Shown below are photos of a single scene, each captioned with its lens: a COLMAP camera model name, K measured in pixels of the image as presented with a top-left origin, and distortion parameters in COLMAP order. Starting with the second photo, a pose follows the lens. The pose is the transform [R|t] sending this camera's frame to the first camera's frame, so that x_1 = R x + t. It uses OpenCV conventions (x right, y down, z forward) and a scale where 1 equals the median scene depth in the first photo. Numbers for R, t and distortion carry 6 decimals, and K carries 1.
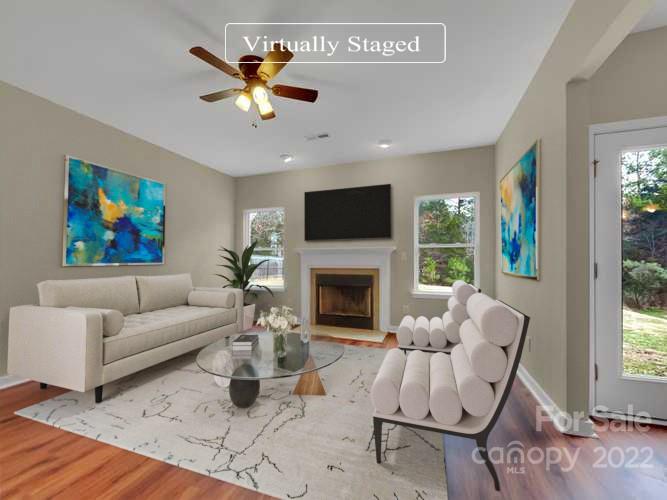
lens RADIAL K [[275.4, 0, 328.1], [0, 275.4, 253.9], [0, 0, 1]] dist [0.002022, -0.000325]
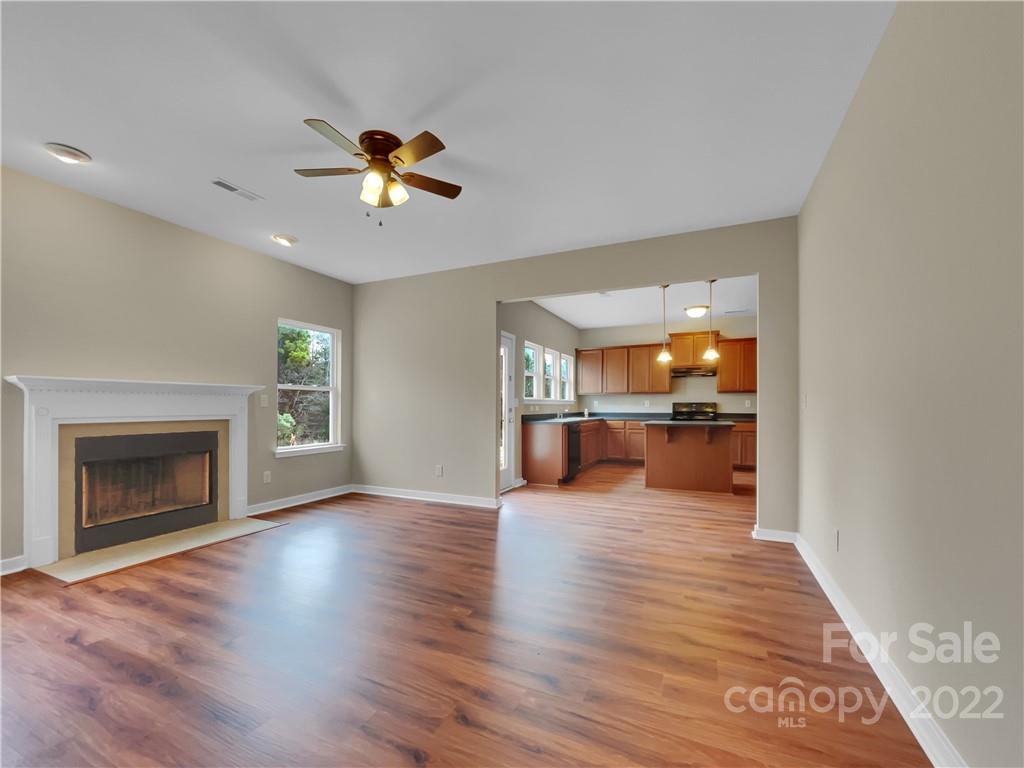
lens RADIAL K [[422.9, 0, 509.6], [0, 422.9, 402.8], [0, 0, 1]] dist [0.002022, -0.000325]
pose [[0.075170, 0.005219, 0.997157, -0.721697], [-0.023895, 0.999709, -0.003431, 0.004141], [-0.996884, -0.023569, 0.075273, 0.298222]]
